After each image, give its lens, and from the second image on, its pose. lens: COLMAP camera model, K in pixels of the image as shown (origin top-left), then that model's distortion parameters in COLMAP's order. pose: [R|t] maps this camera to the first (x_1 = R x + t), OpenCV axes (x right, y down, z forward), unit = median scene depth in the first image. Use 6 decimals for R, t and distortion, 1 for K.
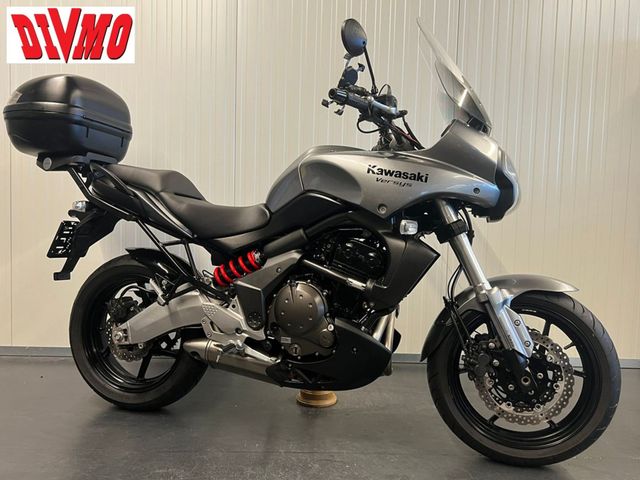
lens RADIAL K [[508.3, 0, 320.0], [0, 508.3, 240.0], [0, 0, 1]] dist [0.126778, -0.272517]
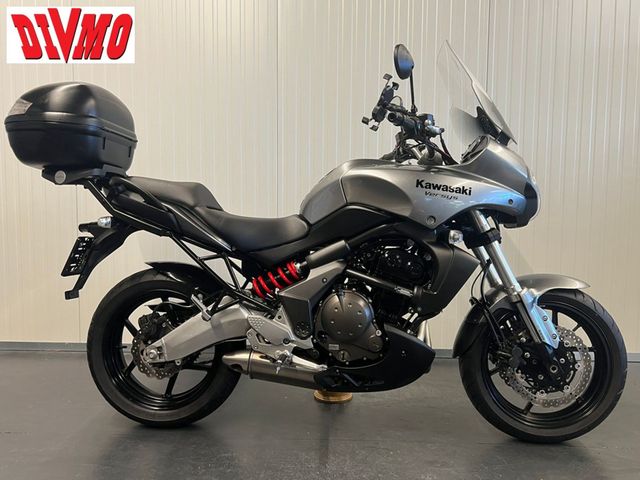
lens RADIAL K [[508.3, 0, 320.0], [0, 508.3, 240.0], [0, 0, 1]] dist [0.126778, -0.272517]
pose [[0.983238, -0.032821, 0.179346, -0.269013], [0.030071, 0.999385, 0.018031, -0.041243], [-0.179827, -0.012335, 0.983621, -0.016626]]
